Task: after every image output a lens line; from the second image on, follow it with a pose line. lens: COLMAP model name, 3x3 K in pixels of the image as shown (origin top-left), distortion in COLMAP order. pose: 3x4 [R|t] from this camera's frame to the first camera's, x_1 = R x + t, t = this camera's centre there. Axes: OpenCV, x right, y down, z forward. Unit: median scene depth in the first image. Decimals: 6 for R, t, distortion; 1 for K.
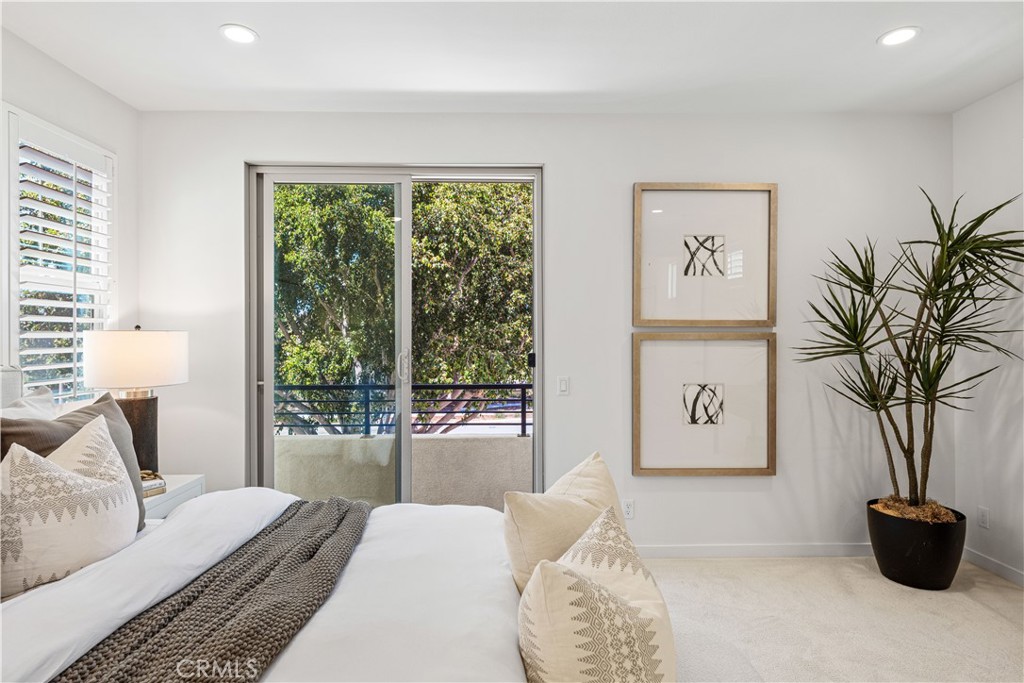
lens RADIAL K [[554.6, 0, 510.7], [0, 554.6, 331.9], [0, 0, 1]] dist [0.003740, 0.000130]
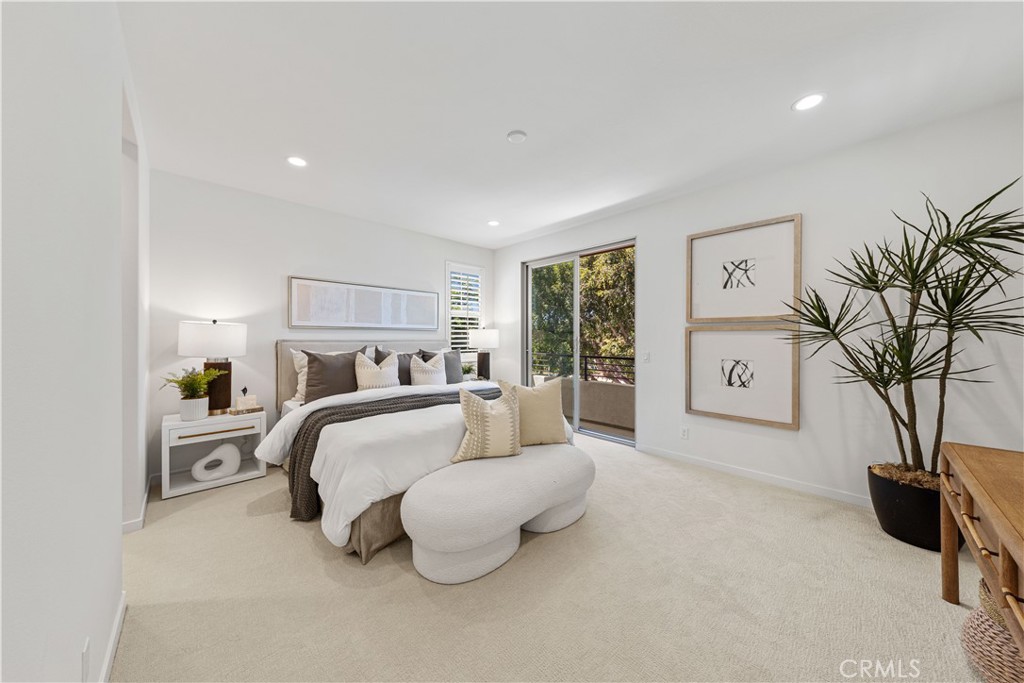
lens RADIAL K [[342.1, 0, 515.0], [0, 342.1, 337.7], [0, 0, 1]] dist [-0.000077, -0.000032]
pose [[0.673629, 0.001204, -0.739069, 0.628869], [0.002811, 0.999987, 0.004191, 0.028534], [0.739065, -0.004901, 0.673617, -0.065091]]
